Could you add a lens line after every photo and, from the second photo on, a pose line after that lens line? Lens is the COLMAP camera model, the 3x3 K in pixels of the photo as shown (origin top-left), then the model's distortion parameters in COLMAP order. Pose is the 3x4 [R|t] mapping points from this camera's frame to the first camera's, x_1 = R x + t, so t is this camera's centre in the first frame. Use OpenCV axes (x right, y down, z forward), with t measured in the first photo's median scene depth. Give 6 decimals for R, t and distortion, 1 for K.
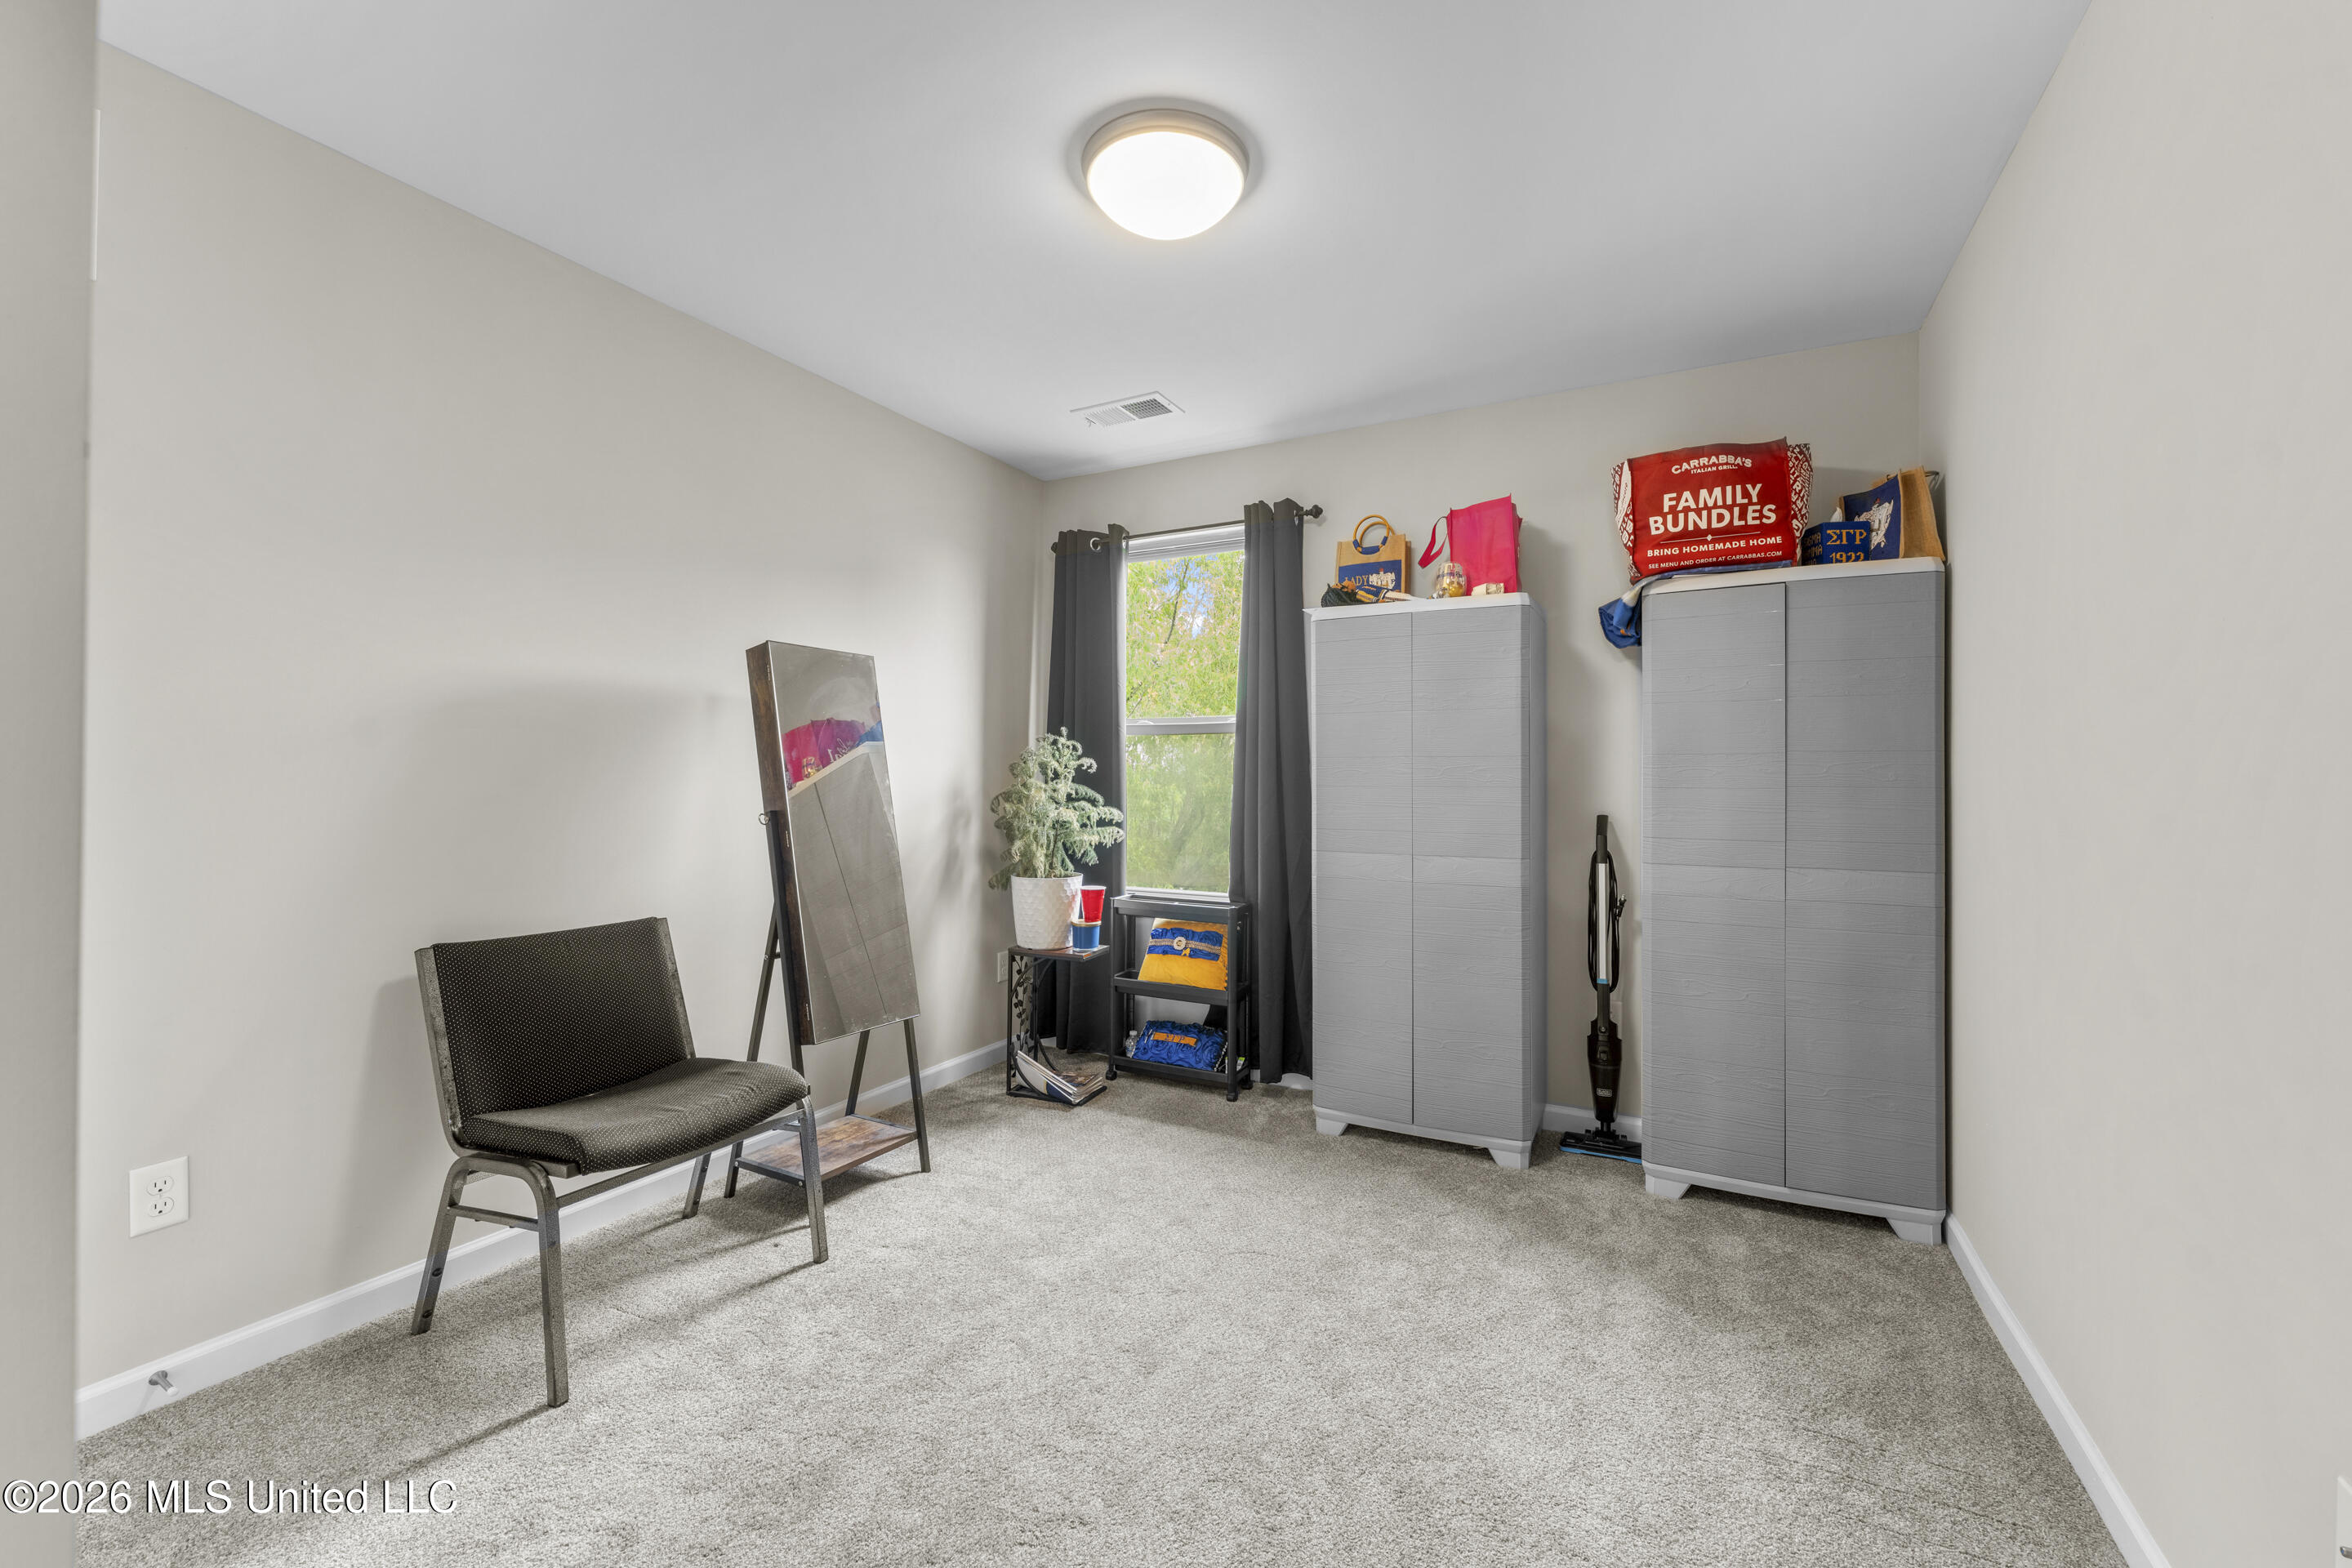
lens RADIAL K [[952.2, 0, 1183.4], [0, 952.2, 760.2], [0, 0, 1]] dist [-0.022637, 0.001122]
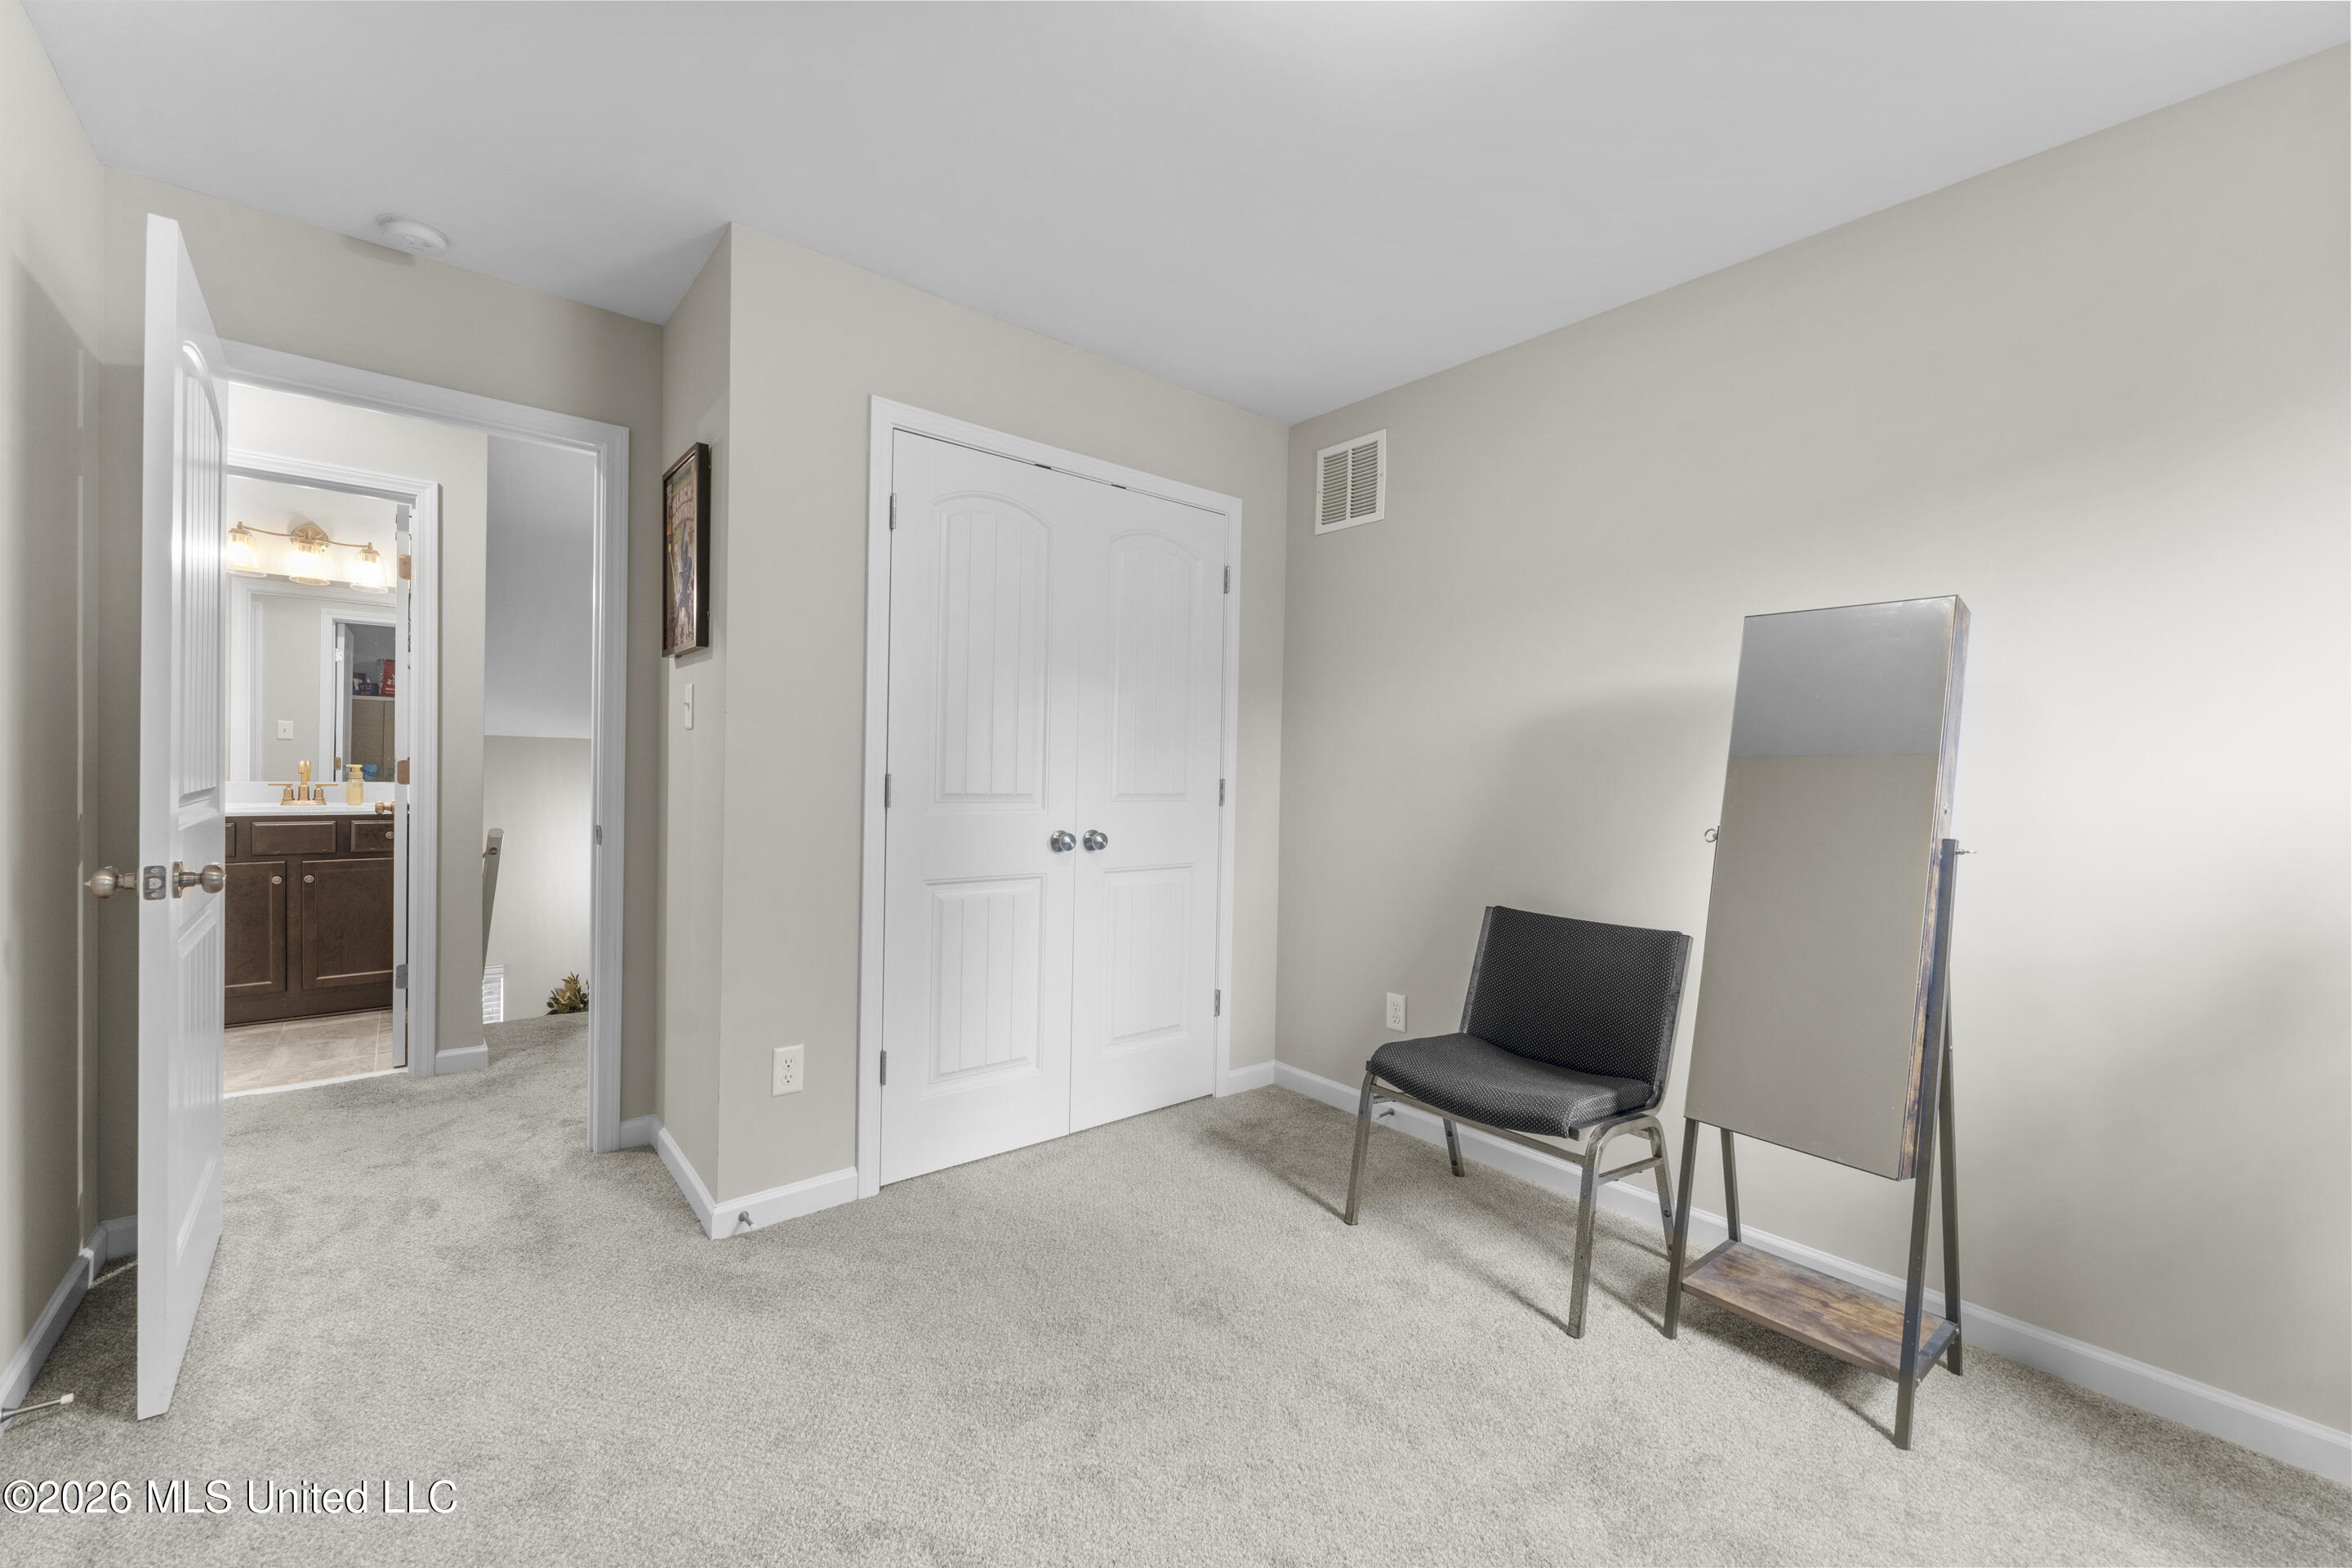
lens RADIAL K [[952.2, 0, 1187.2], [0, 952.2, 793.9], [0, 0, 1]] dist [-0.022637, 0.001122]
pose [[-0.395832, 0.006133, -0.918302, 0.582884], [-0.006687, 0.999932, 0.009560, 0.024369], [0.918298, 0.009925, -0.395764, 1.058352]]
